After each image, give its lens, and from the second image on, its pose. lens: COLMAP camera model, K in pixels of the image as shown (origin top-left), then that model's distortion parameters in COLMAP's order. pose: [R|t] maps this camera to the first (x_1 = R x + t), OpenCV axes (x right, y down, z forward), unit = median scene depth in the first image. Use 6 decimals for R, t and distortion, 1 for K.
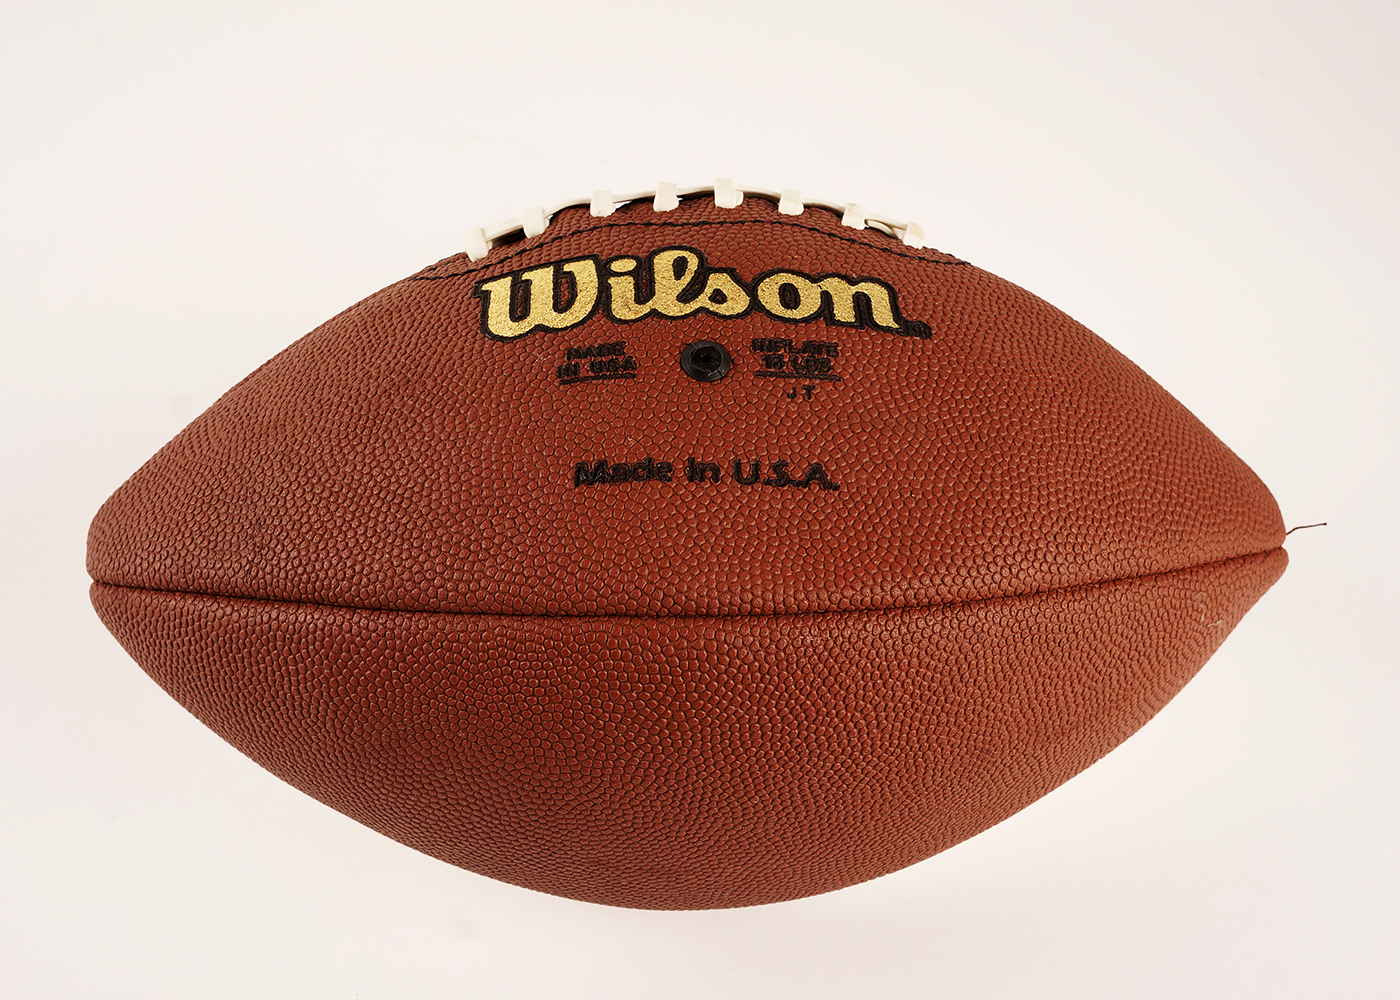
lens RADIAL K [[1949.2, 0, 702.7], [0, 1949.2, 500.1], [0, 0, 1]] dist [0.018080, 0.000000]
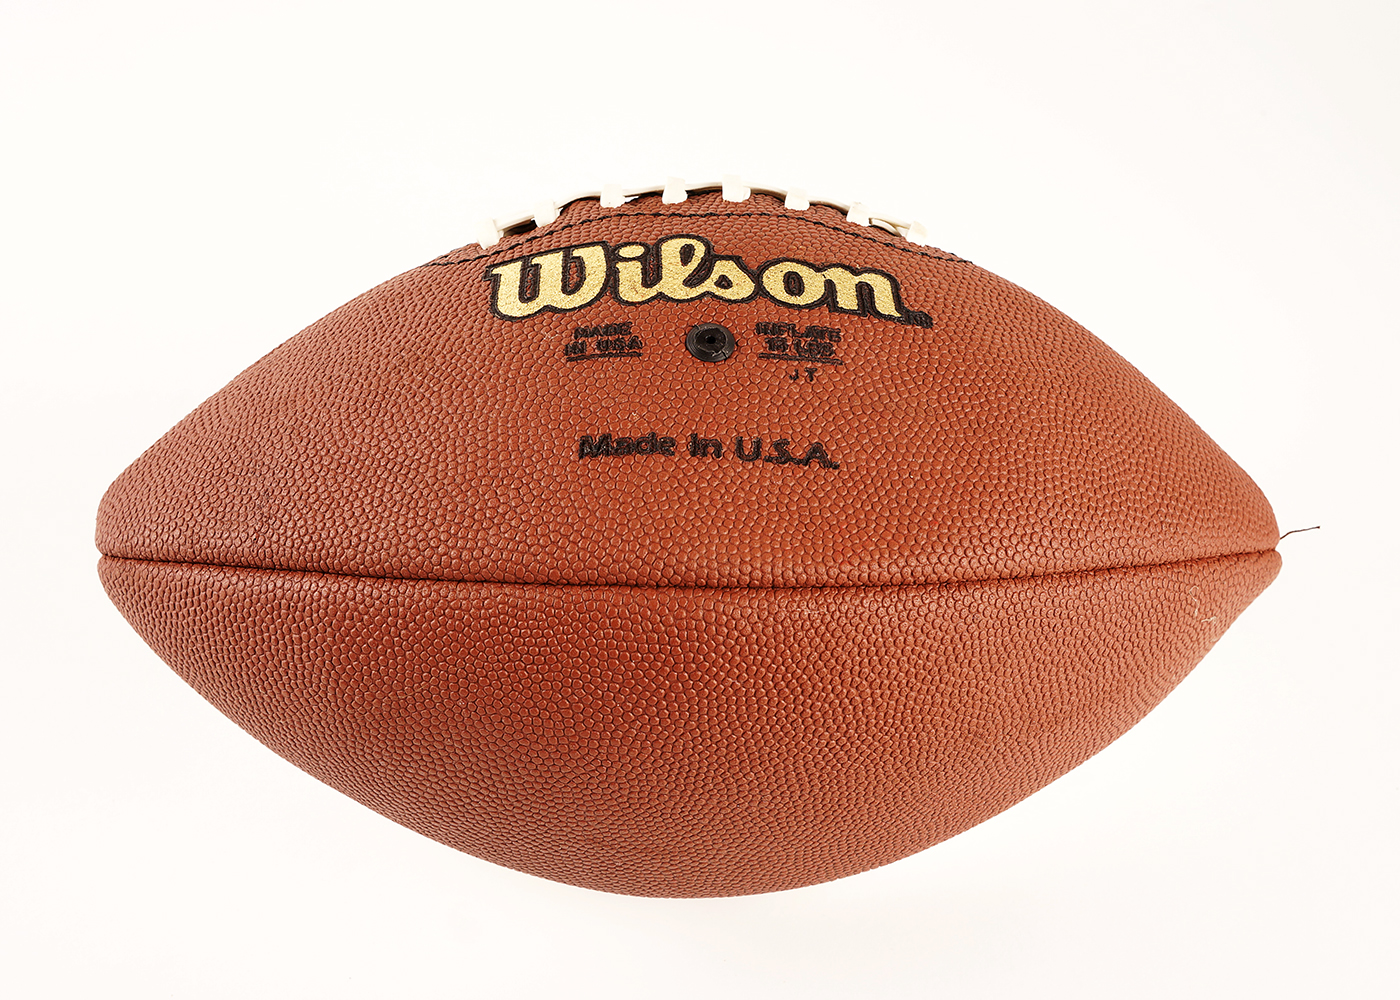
lens RADIAL K [[1949.2, 0, 703.3], [0, 1949.2, 501.6], [0, 0, 1]] dist [0.018080, 0.000000]
pose [[0.999781, 0.020860, -0.001833, 0.001484], [-0.020917, 0.998960, -0.040509, 0.052146], [0.000986, 0.040539, 0.999177, -0.014152]]
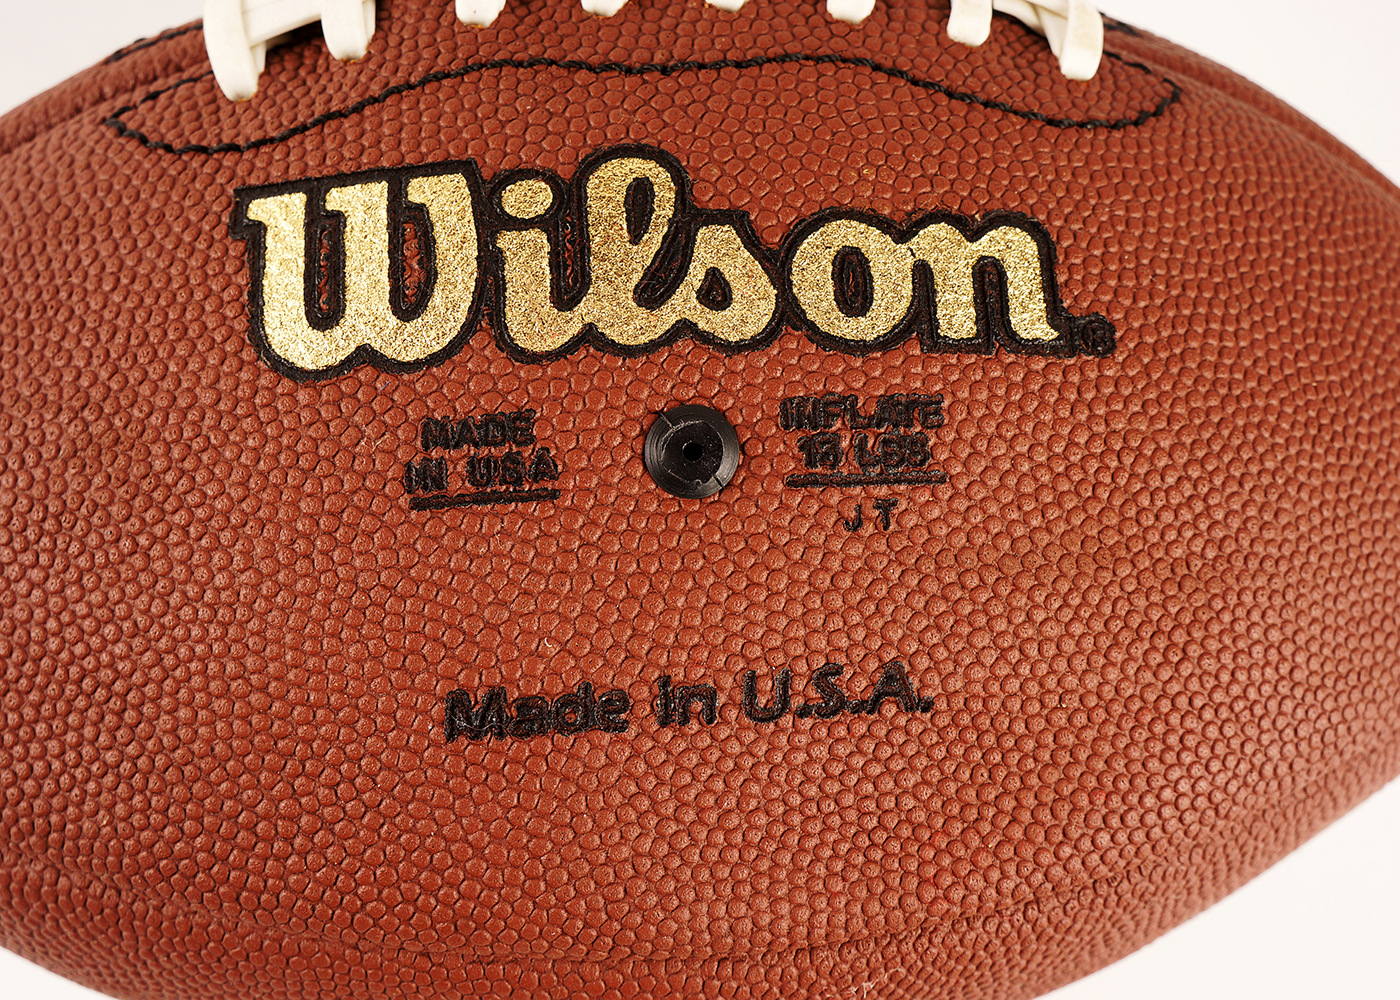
lens RADIAL K [[2016.7, 0, 690.3], [0, 2016.7, 499.4], [0, 0, 1]] dist [0.032860, 0.000000]
pose [[0.998556, 0.001336, 0.053700, -0.027004], [-0.027607, 0.870323, 0.491708, -0.318153], [-0.046080, -0.492480, 0.869103, 0.517303]]
